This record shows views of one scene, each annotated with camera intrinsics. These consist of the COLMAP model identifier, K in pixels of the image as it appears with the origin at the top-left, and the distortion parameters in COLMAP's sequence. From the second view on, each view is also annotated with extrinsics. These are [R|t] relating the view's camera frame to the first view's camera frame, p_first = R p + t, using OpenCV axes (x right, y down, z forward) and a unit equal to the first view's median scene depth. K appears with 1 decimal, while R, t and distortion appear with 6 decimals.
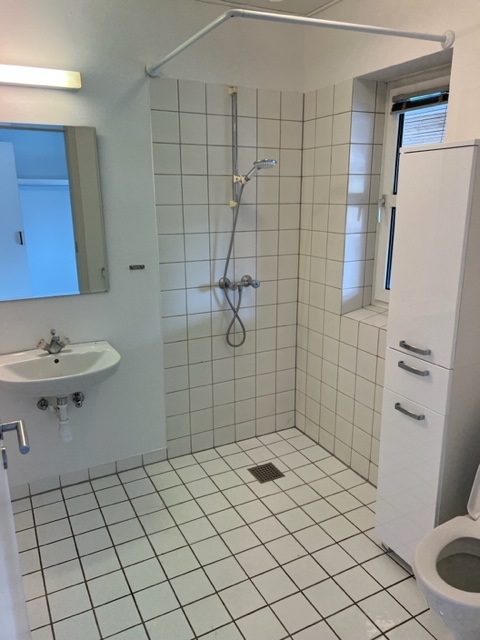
lens RADIAL K [[482.4, 0, 238.4], [0, 482.4, 328.9], [0, 0, 1]] dist [0.070351, -0.095202]
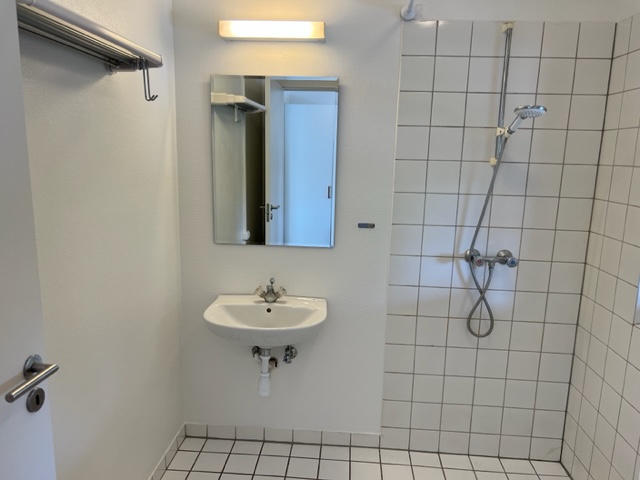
lens RADIAL K [[482.4, 0, 318.7], [0, 482.4, 246.4], [0, 0, 1]] dist [0.070351, -0.095202]
pose [[0.852412, 0.125432, -0.507603, 0.171495], [-0.170128, 0.984509, -0.042415, -0.032994], [0.494419, 0.122512, 0.860547, 0.169443]]
